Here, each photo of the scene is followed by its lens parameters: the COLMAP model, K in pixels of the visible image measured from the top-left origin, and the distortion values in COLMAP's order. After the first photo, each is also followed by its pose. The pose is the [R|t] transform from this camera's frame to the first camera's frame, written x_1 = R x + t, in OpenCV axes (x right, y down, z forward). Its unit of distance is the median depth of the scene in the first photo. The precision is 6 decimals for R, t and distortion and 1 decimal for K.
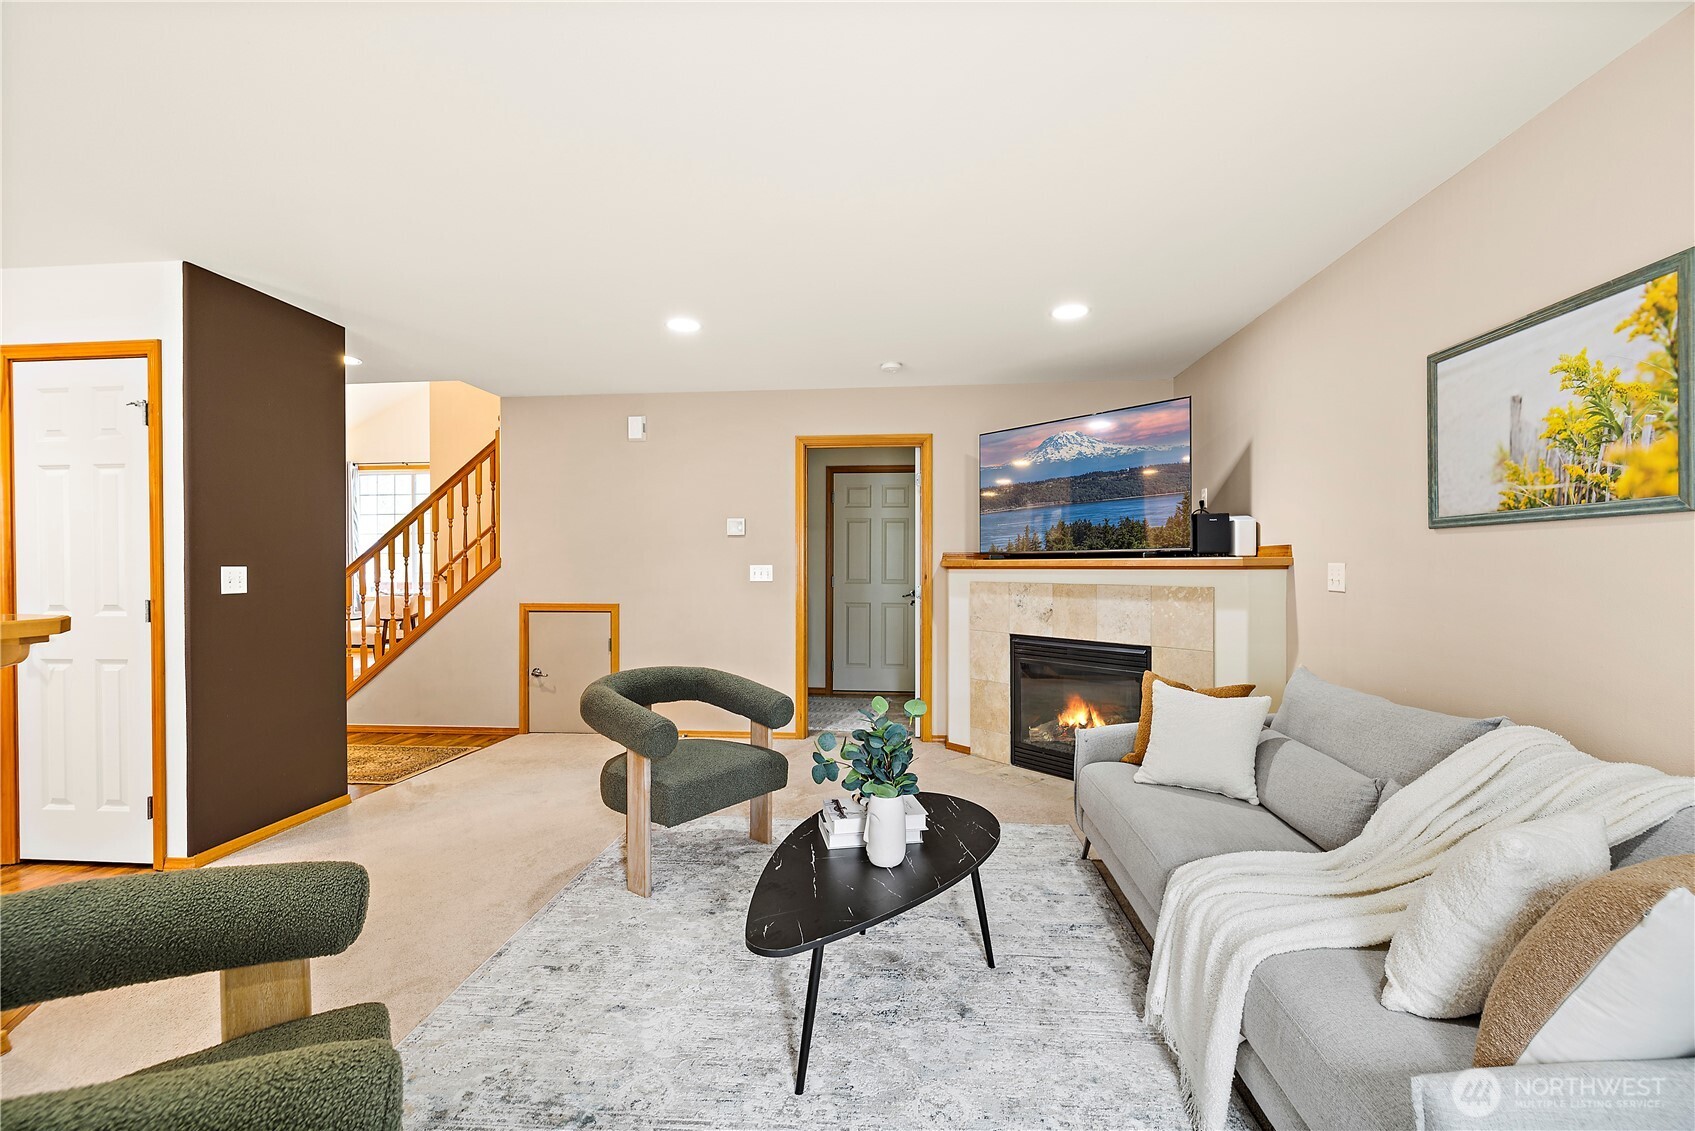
lens RADIAL K [[730.7, 0, 847.5], [0, 730.7, 565.5], [0, 0, 1]] dist [0.002123, 0.000517]
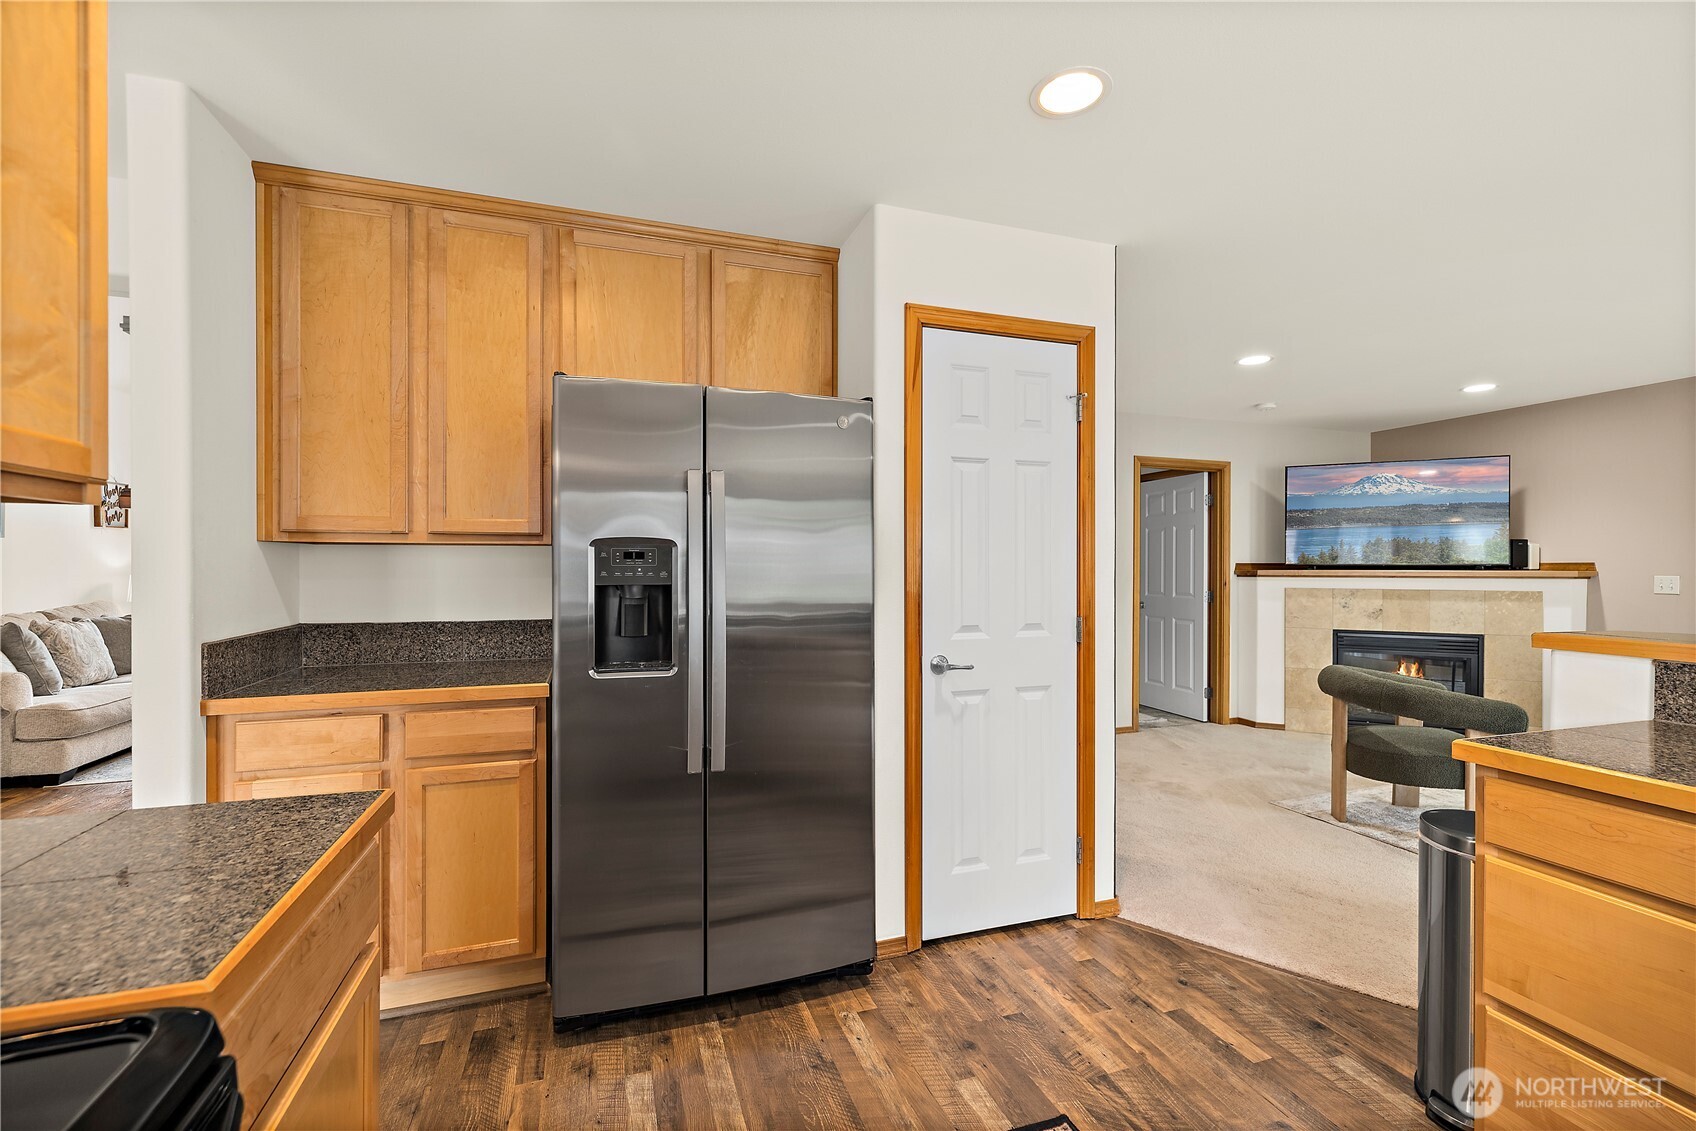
lens RADIAL K [[731.1, 0, 848.0], [0, 731.1, 565.5], [0, 0, 1]] dist [0.002123, 0.000517]
pose [[0.899827, 0.015935, 0.435956, -1.467855], [-0.010360, 0.999831, -0.015162, 0.016308], [-0.436124, 0.009127, 0.899840, 0.329756]]
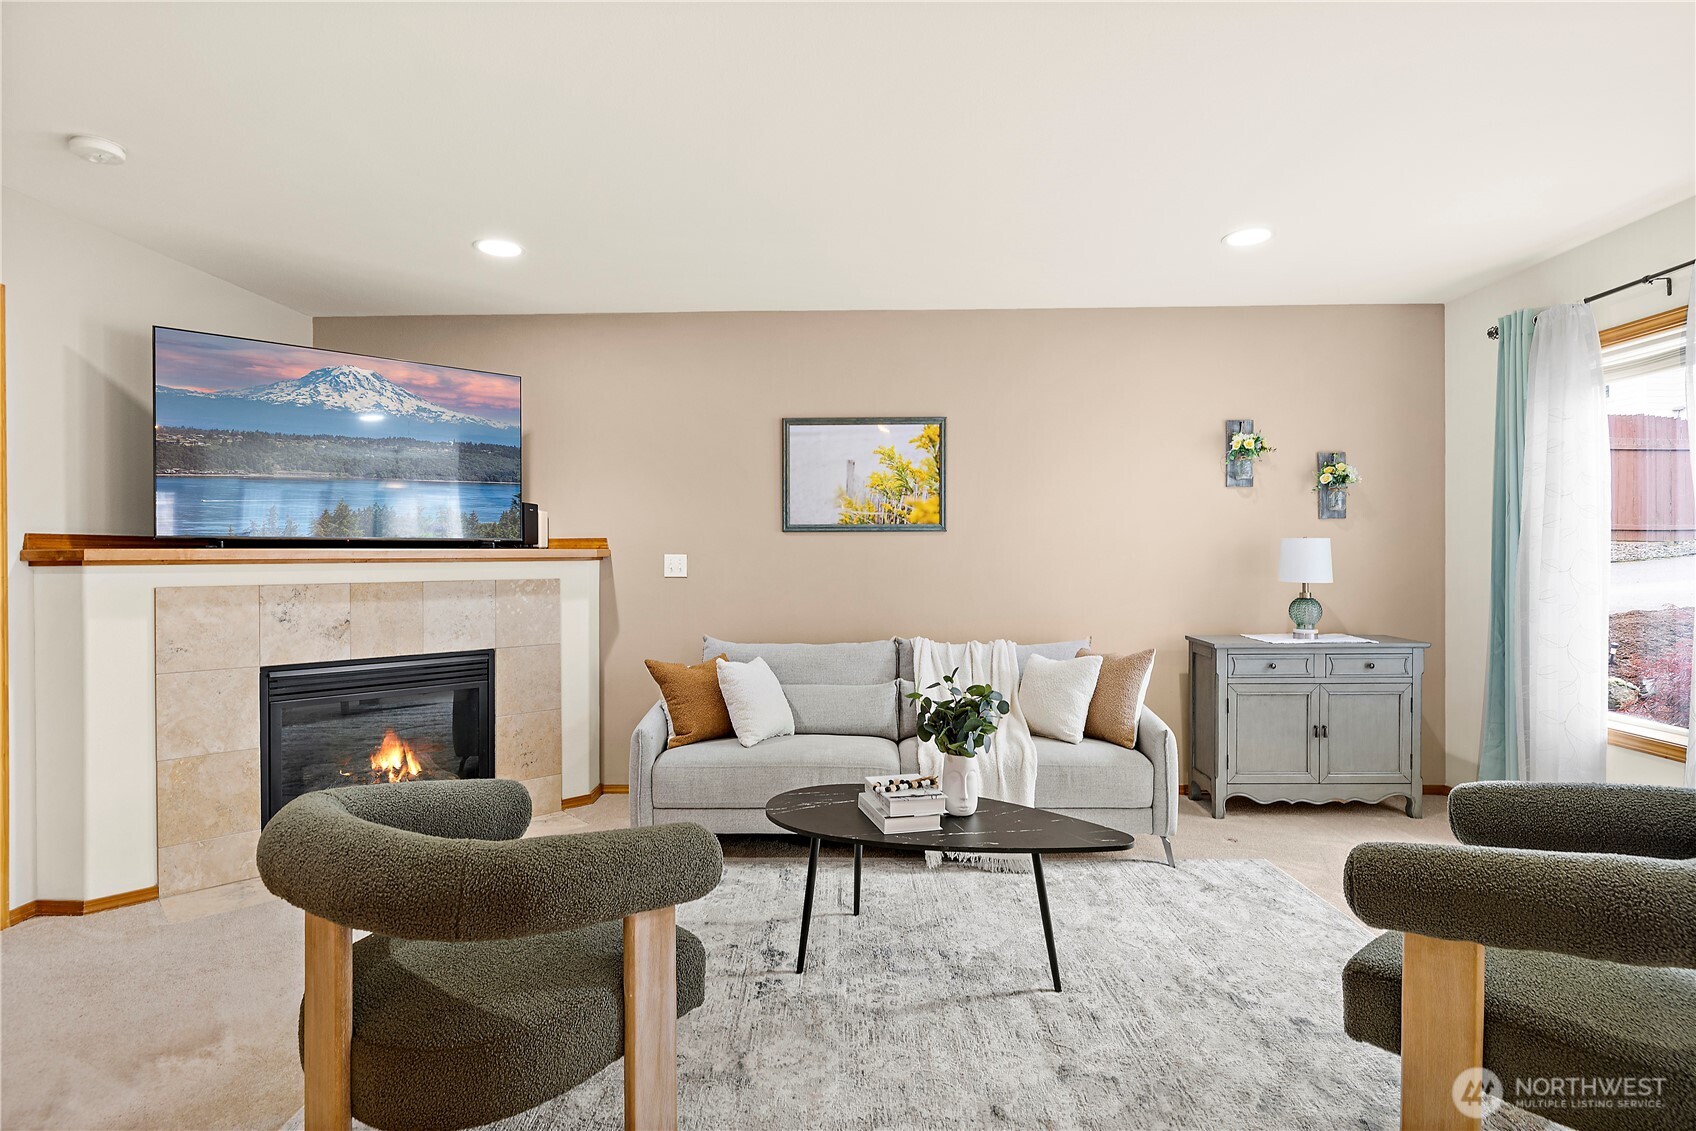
lens RADIAL K [[873.8, 0, 848.0], [0, 873.8, 565.5], [0, 0, 1]] dist [0.003441, -0.000715]
pose [[-0.087610, -0.008902, 0.996115, -0.783143], [0.005239, 0.999942, 0.009397, 0.002835], [-0.996141, 0.006042, -0.087558, 0.777897]]
